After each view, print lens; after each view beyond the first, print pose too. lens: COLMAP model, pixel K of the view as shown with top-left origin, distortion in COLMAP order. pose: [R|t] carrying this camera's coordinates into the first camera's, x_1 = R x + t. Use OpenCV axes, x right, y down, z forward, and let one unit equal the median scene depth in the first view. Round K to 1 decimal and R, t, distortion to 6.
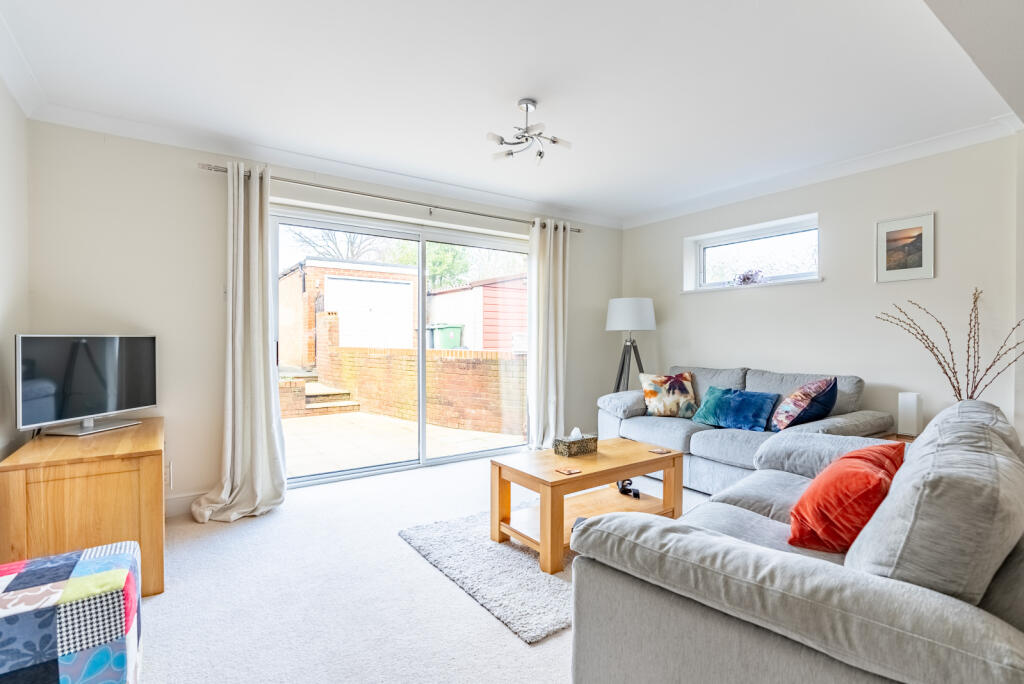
lens RADIAL K [[487.0, 0, 513.7], [0, 487.0, 341.5], [0, 0, 1]] dist [-0.003759, -0.000294]
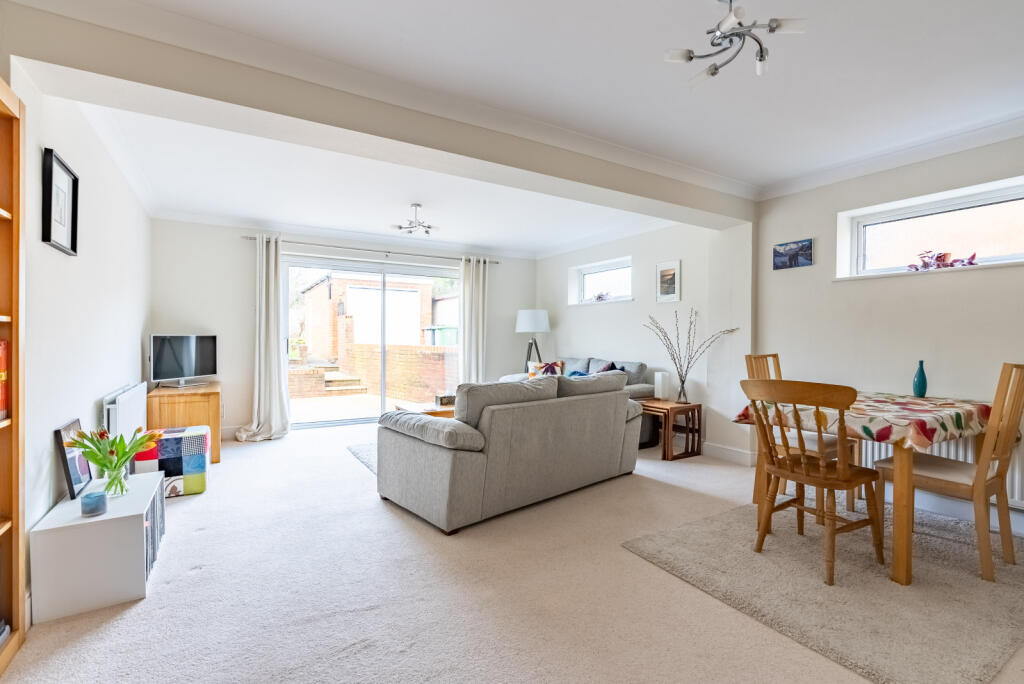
lens RADIAL K [[468.1, 0, 512.5], [0, 468.1, 341.4], [0, 0, 1]] dist [-0.001736, 0.000156]
pose [[0.997799, 0.003949, -0.066199, 0.337299], [-0.003754, 0.999988, 0.003077, 0.000660], [0.066210, -0.002821, 0.997802, -0.468048]]
